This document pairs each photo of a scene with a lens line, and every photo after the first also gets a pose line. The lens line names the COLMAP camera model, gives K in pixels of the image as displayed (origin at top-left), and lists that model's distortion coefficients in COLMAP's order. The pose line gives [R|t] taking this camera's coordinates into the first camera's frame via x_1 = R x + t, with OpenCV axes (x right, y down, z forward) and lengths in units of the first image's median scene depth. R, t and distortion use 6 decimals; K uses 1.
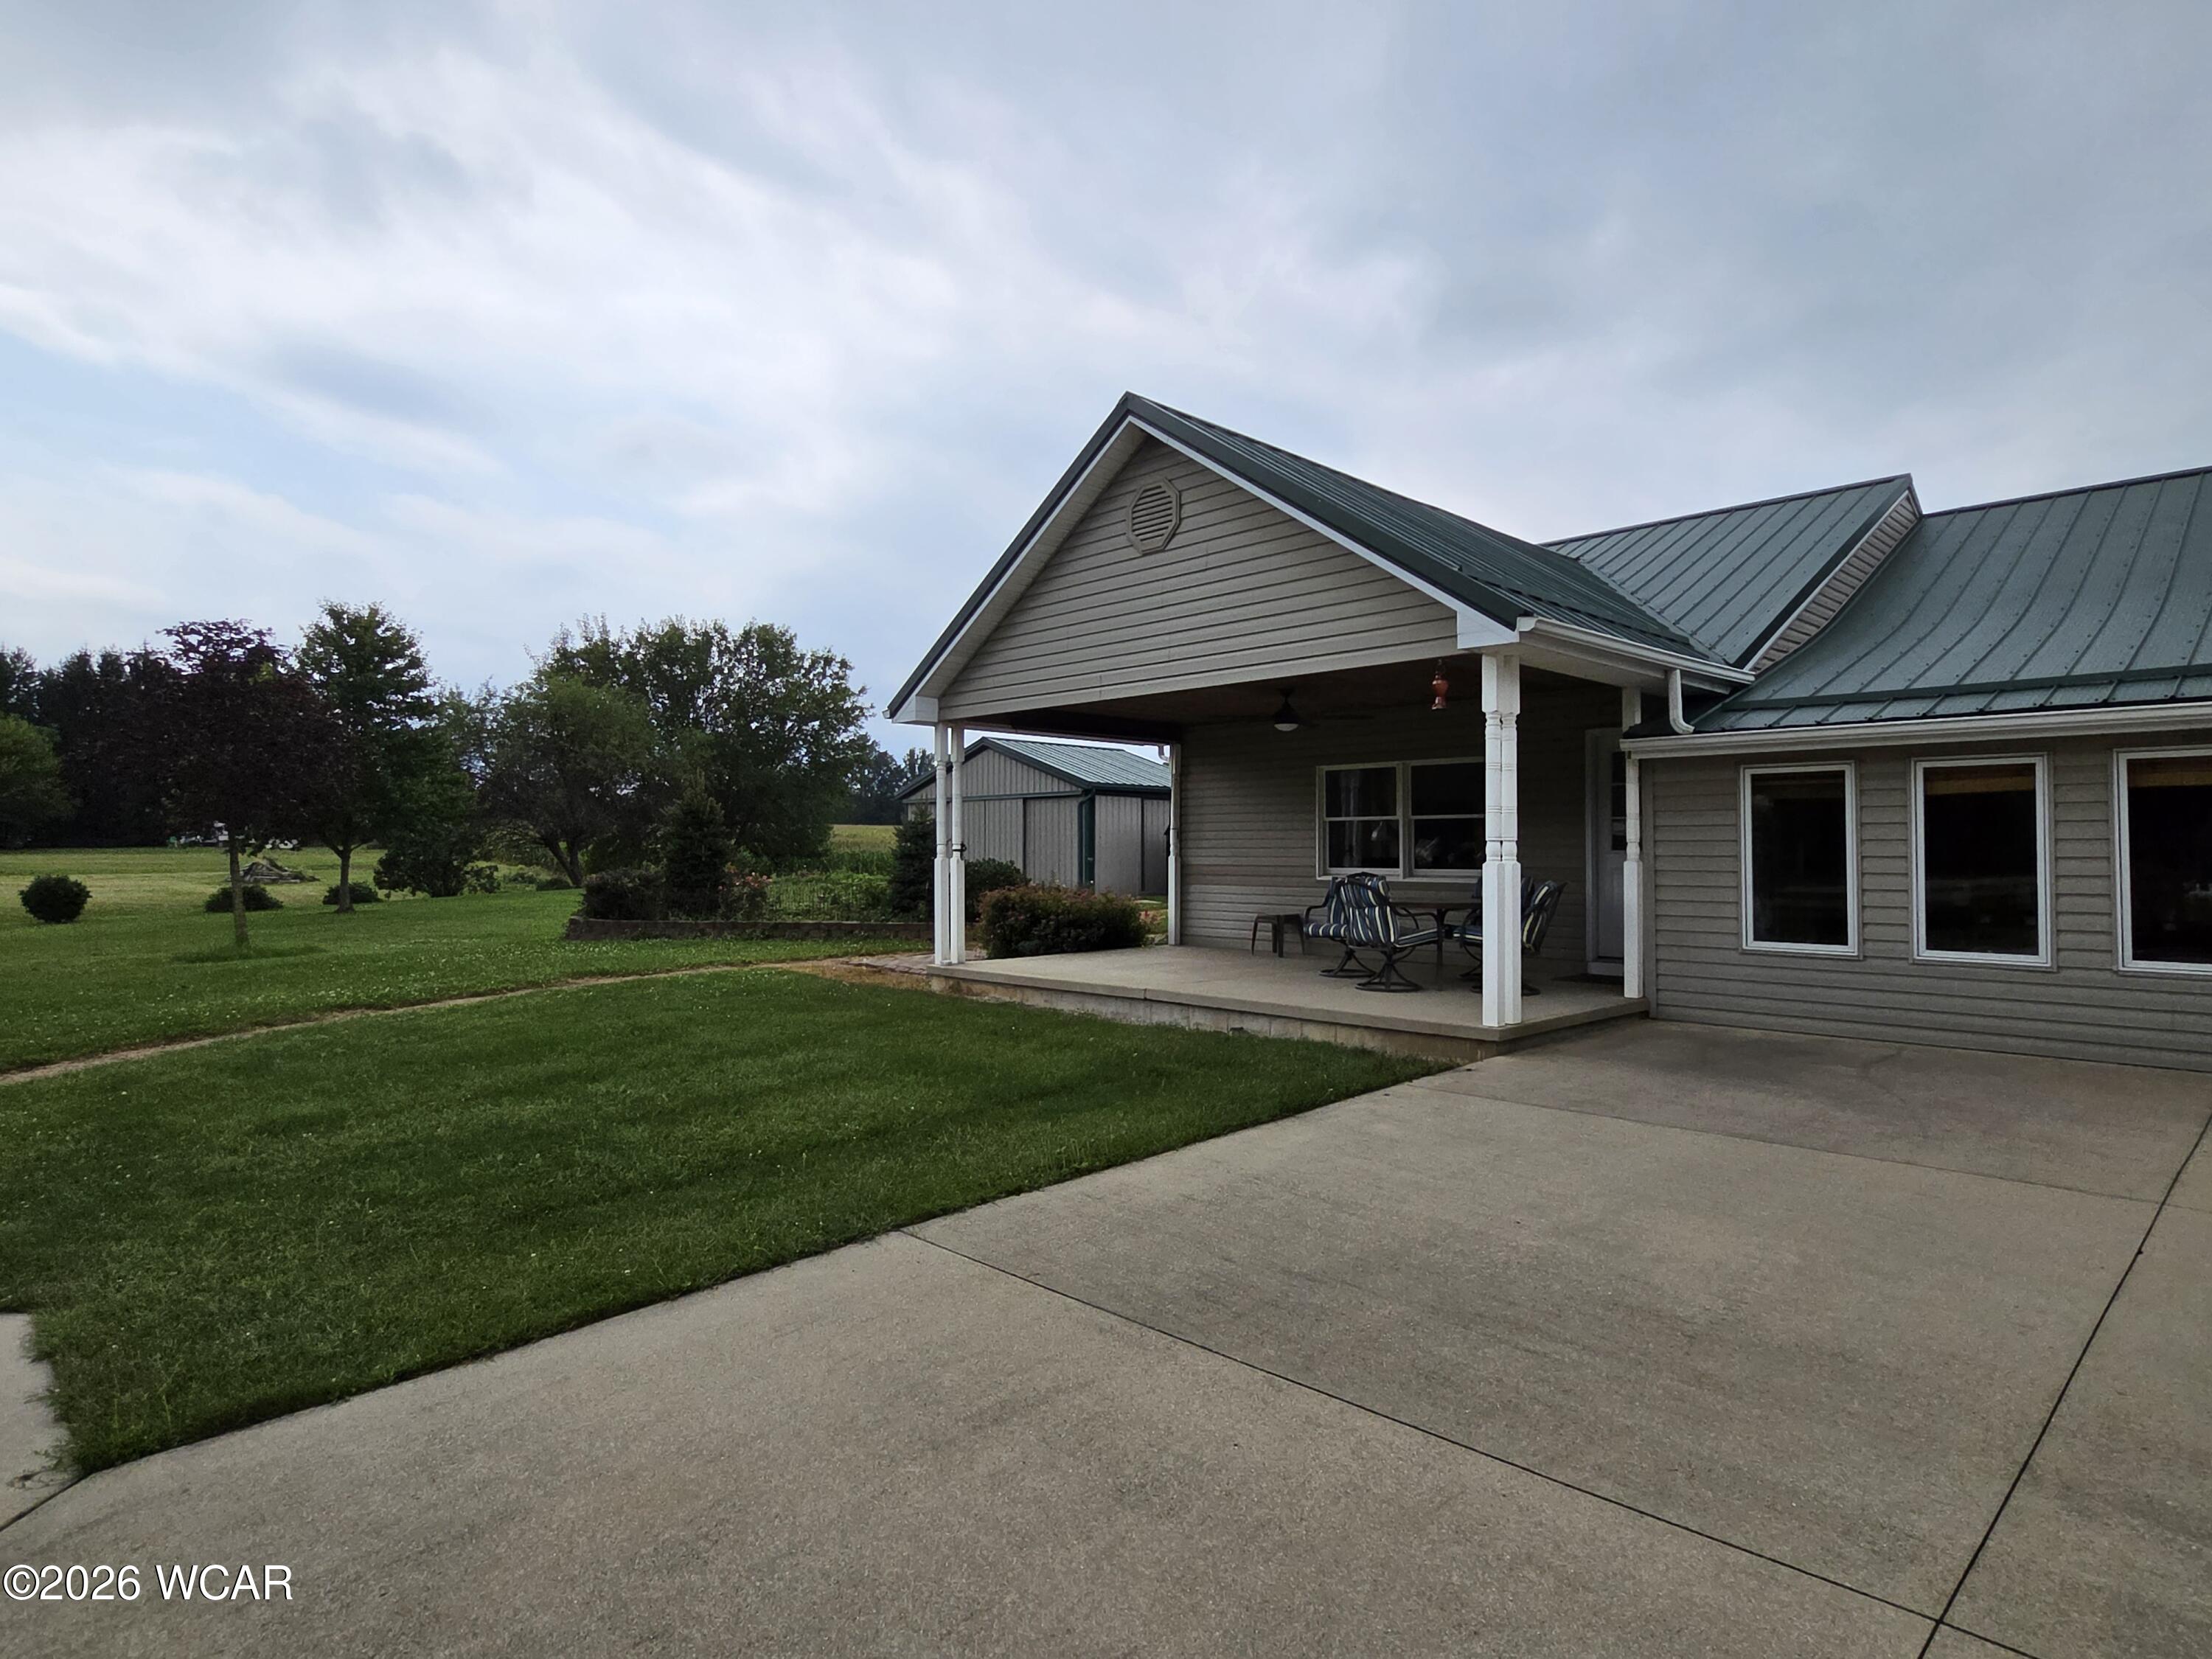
lens RADIAL K [[1185.9, 0, 1106.0], [0, 1185.9, 829.5], [0, 0, 1]] dist [-0.001259, -0.000114]
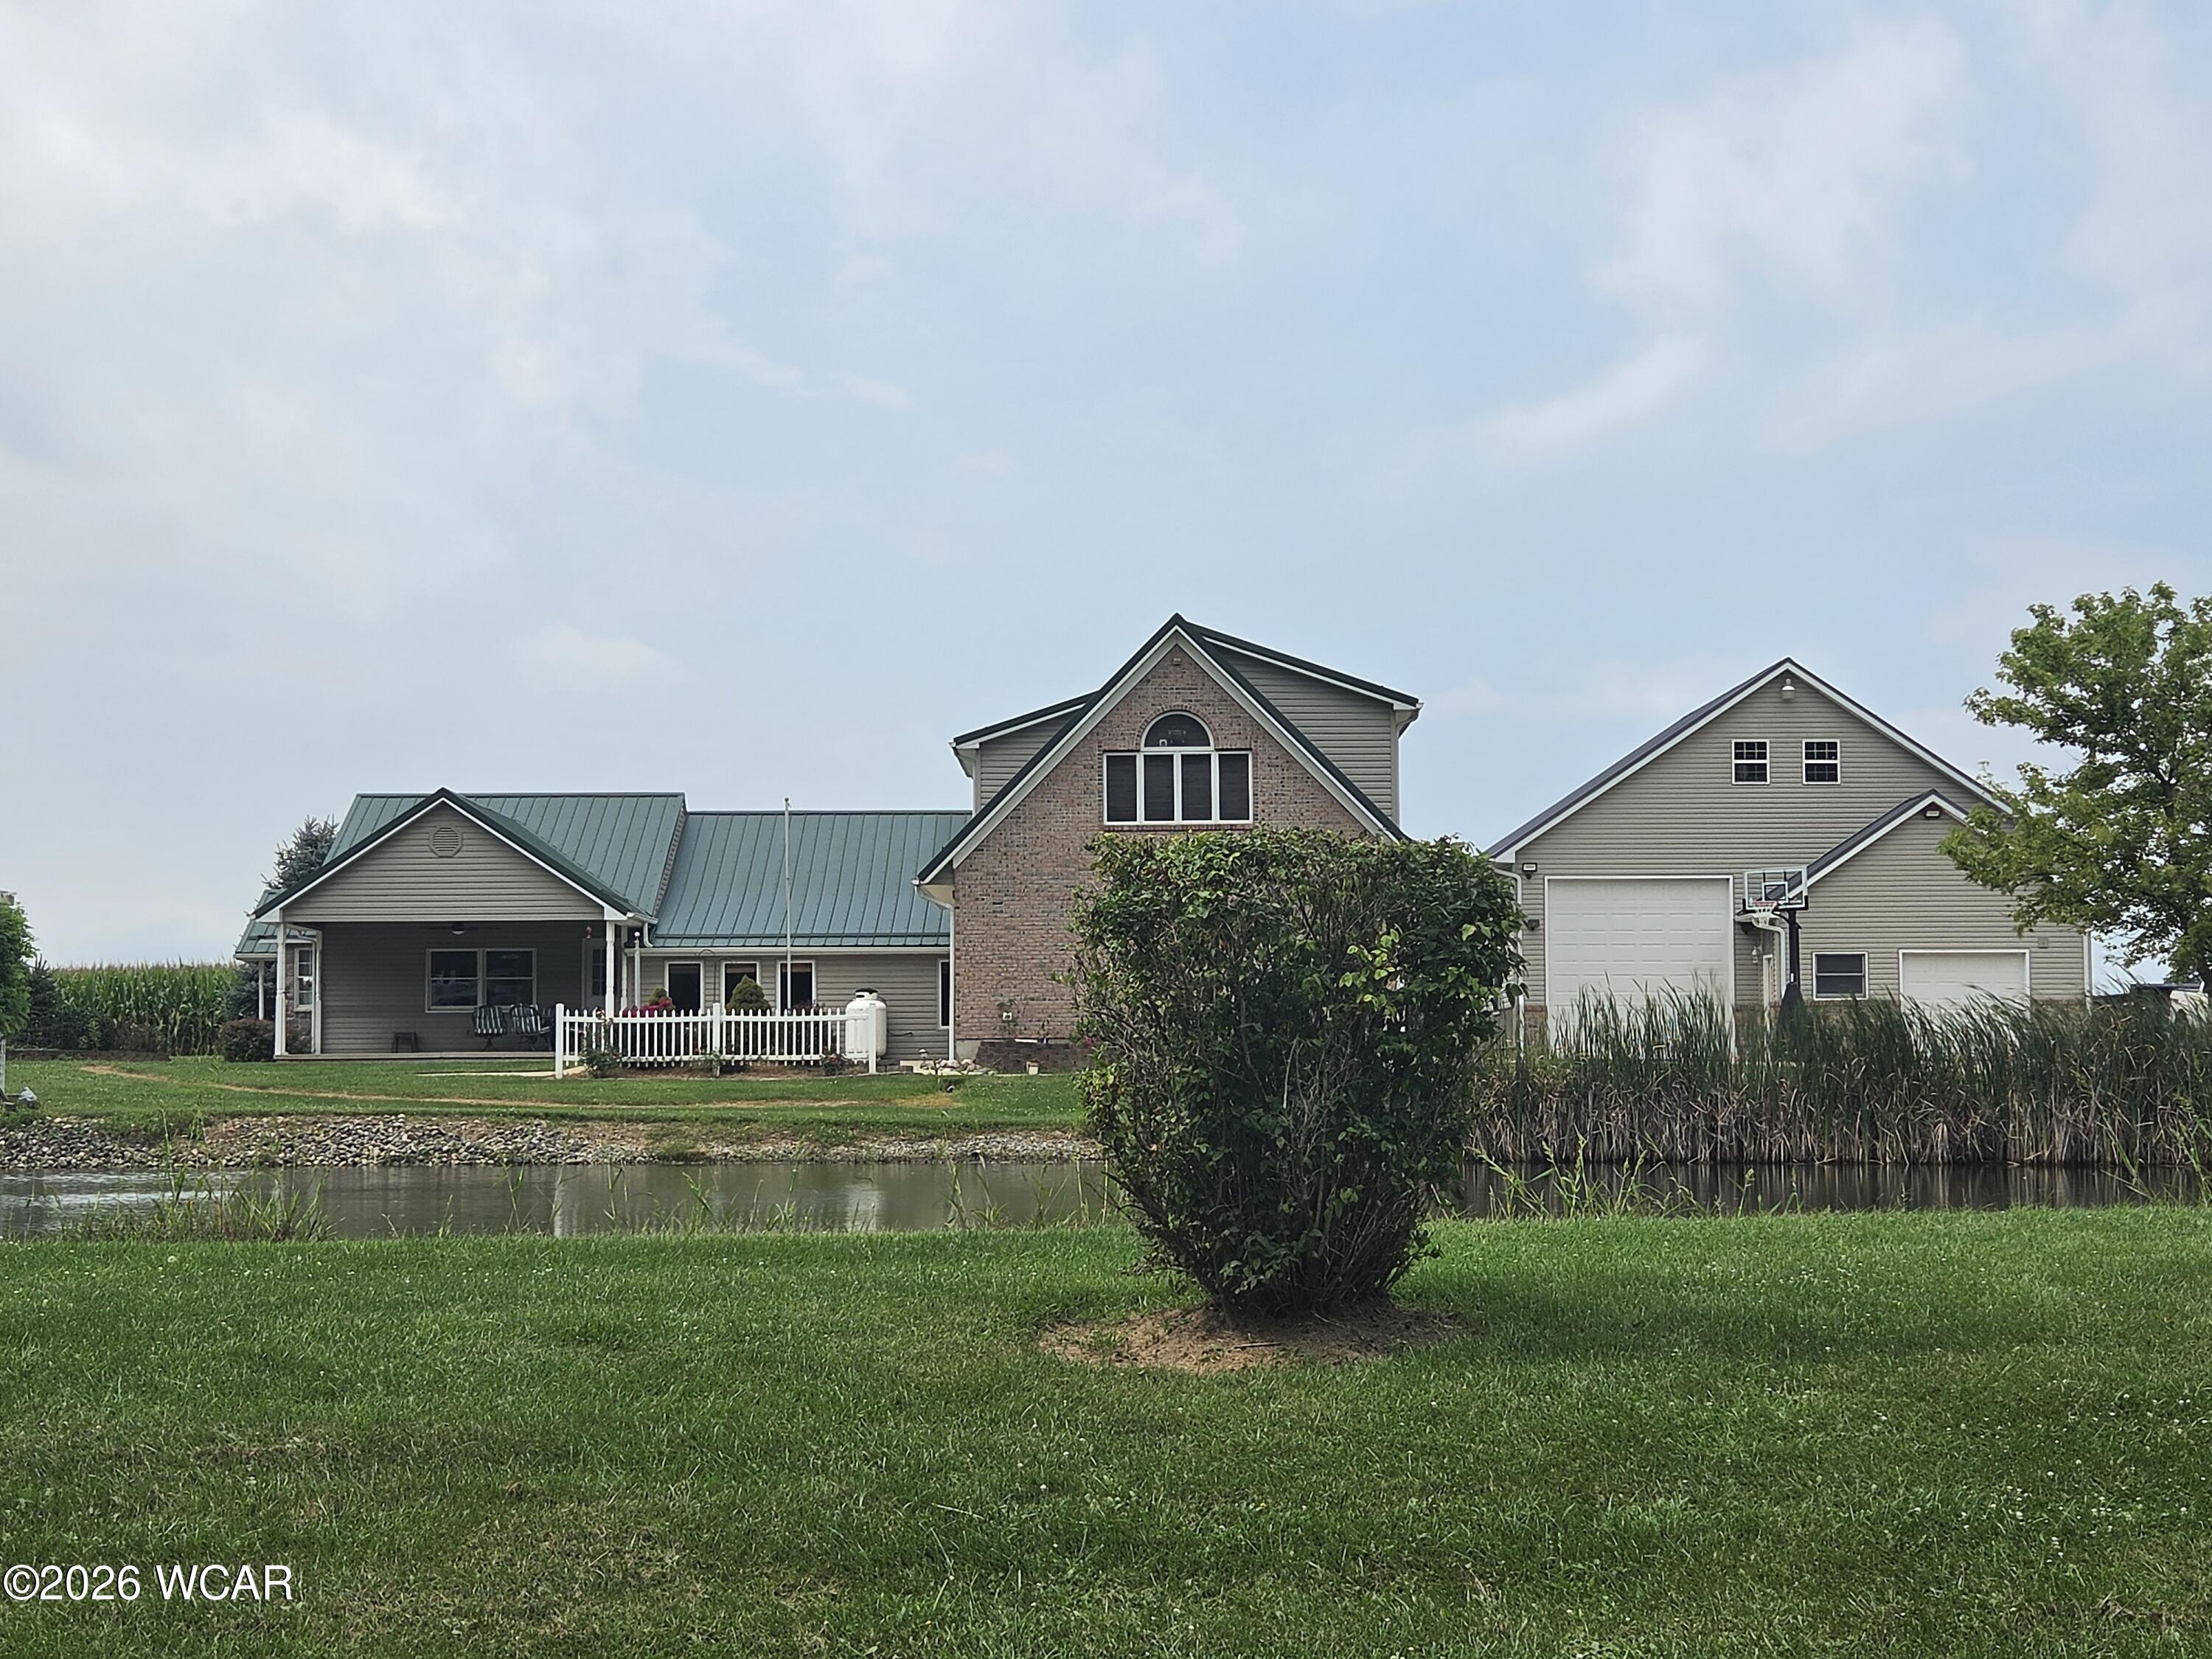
lens RADIAL K [[3893.6, 0, 1106.0], [0, 3893.6, 829.5], [0, 0, 1]] dist [0.026085, 0.024617]
pose [[0.685435, 0.041327, 0.726960, -4.521842], [-0.004375, 0.998604, -0.052645, 0.094112], [-0.728120, 0.032905, 0.684659, -5.000230]]
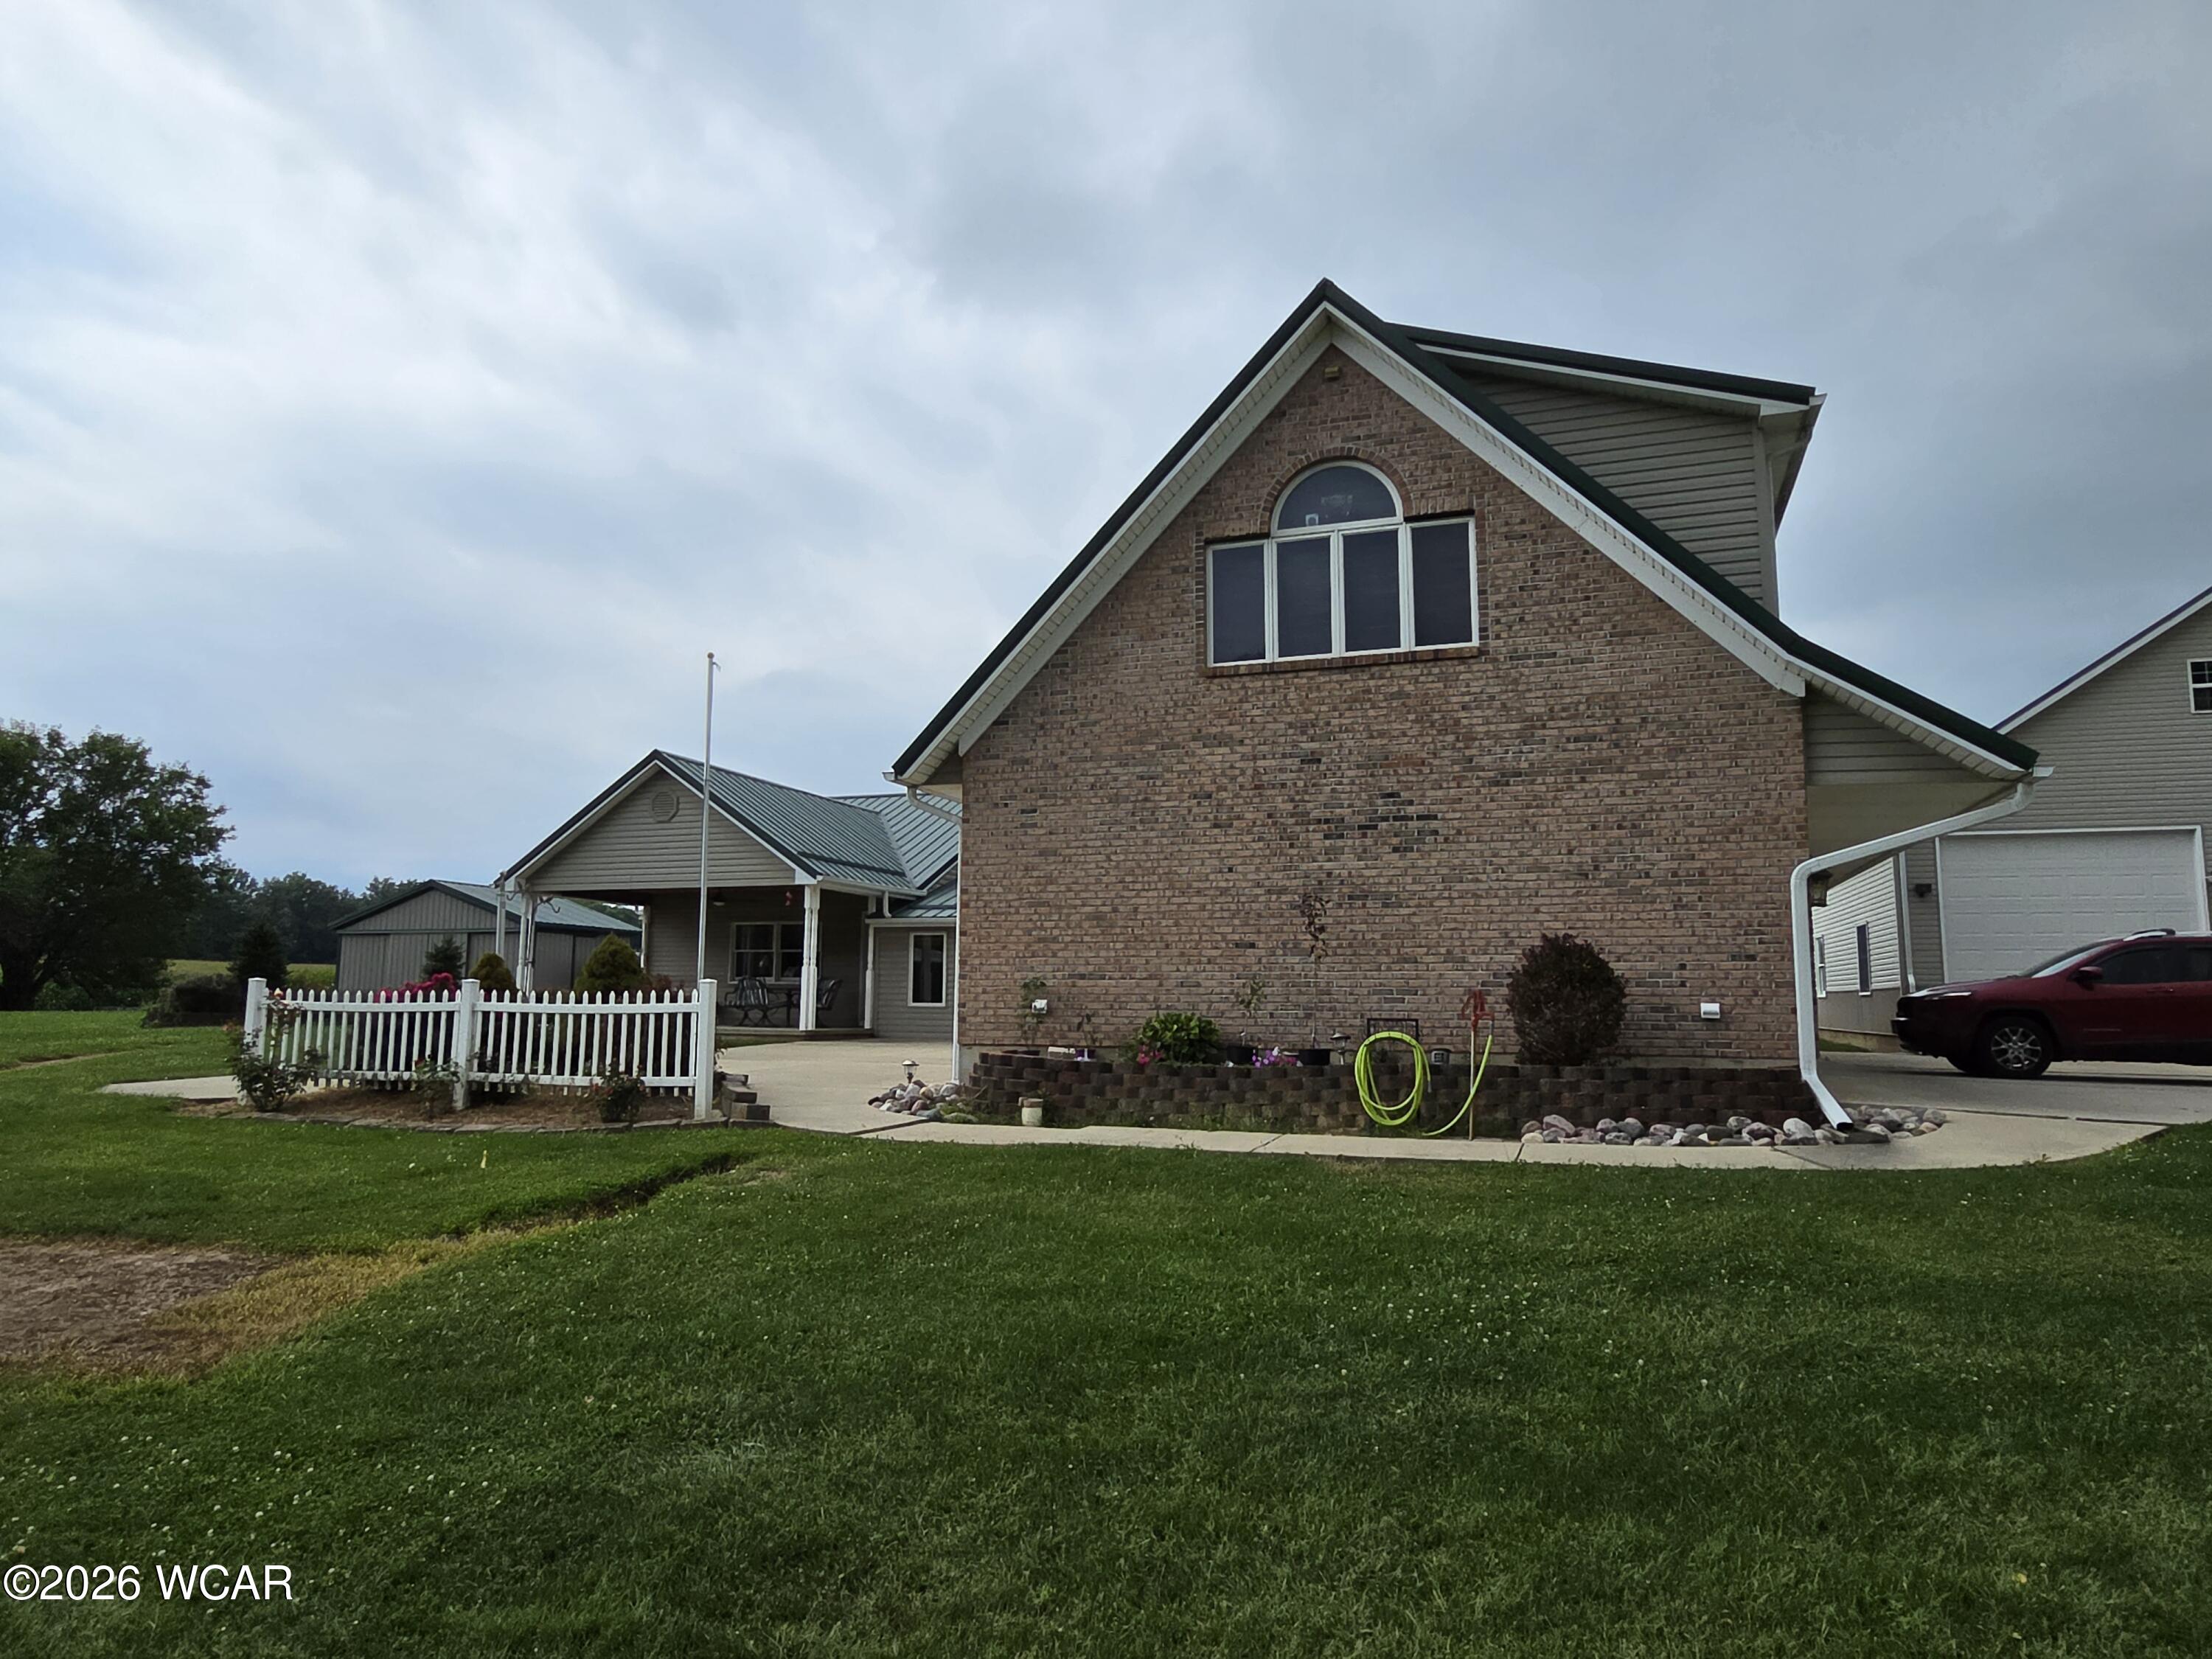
lens RADIAL K [[1342.0, 0, 1106.0], [0, 1342.0, 829.5], [0, 0, 1]] dist [-0.004784, -0.000308]
pose [[0.891093, 0.063242, 0.449393, -0.336913], [-0.014125, 0.993628, -0.111823, 0.037937], [-0.453601, 0.093297, 0.886308, -1.525924]]
